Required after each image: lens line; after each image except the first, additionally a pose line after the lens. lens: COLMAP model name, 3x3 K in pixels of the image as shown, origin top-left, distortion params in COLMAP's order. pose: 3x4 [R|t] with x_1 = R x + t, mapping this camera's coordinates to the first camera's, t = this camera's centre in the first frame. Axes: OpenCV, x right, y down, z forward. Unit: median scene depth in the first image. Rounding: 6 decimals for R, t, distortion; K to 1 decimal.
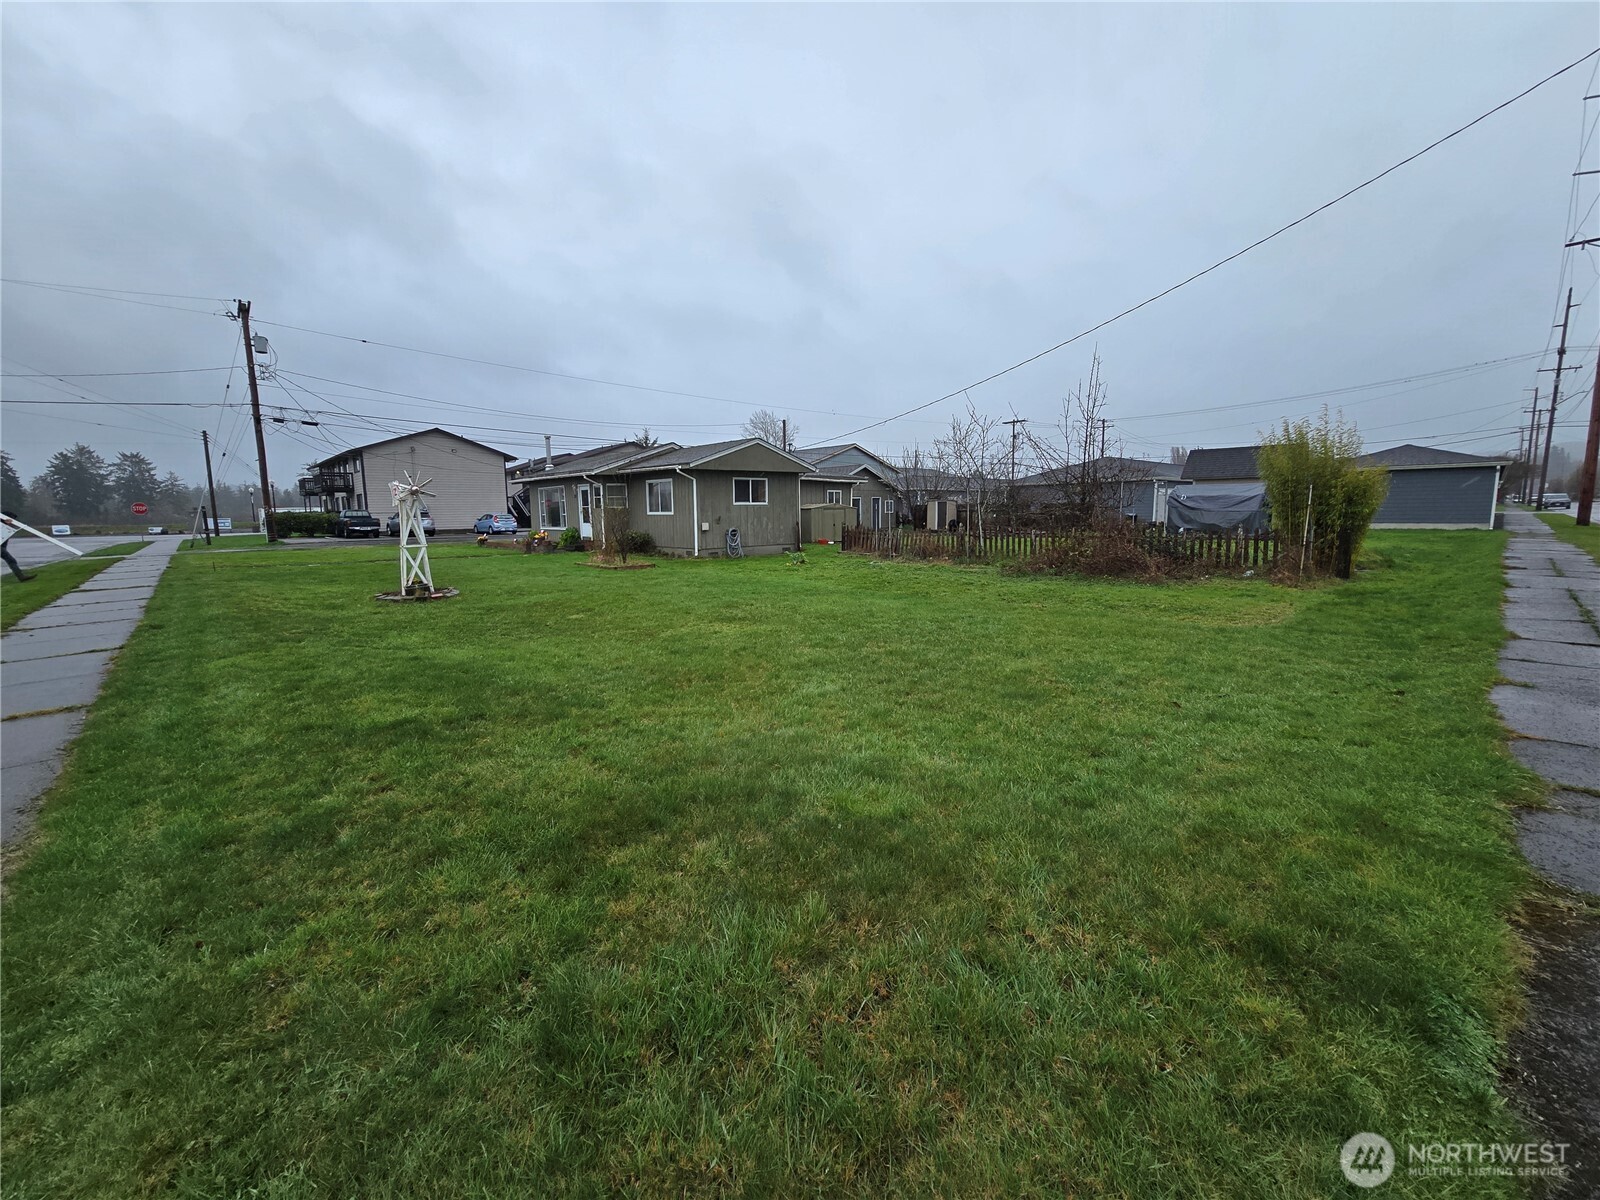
lens RADIAL K [[645.4, 0, 800.0], [0, 645.4, 600.0], [0, 0, 1]] dist [0.000186, 0.000050]
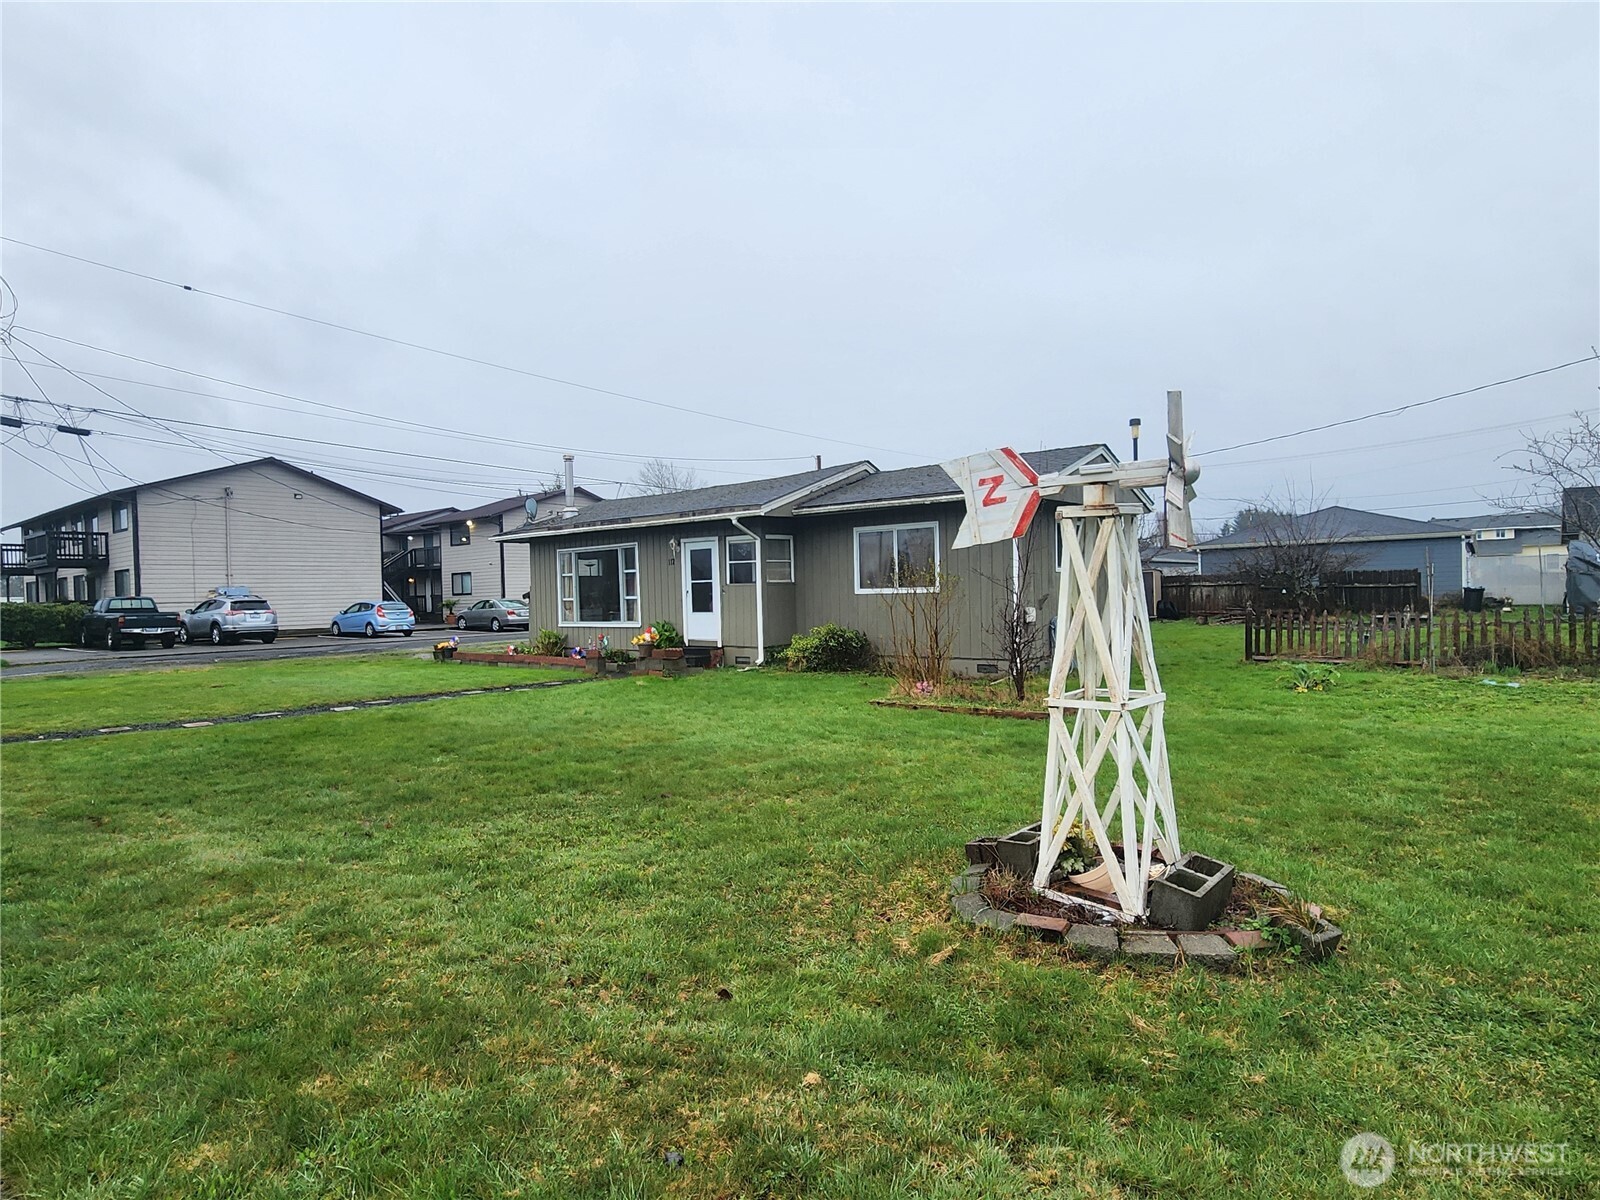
lens RADIAL K [[864.1, 0, 800.0], [0, 864.1, 600.0], [0, 0, 1]] dist [0.000756, 0.000507]
pose [[0.989364, -0.013293, 0.144852, -0.462660], [0.032276, 0.991054, -0.129499, -0.049996], [-0.141835, 0.132797, 0.980942, 0.414312]]
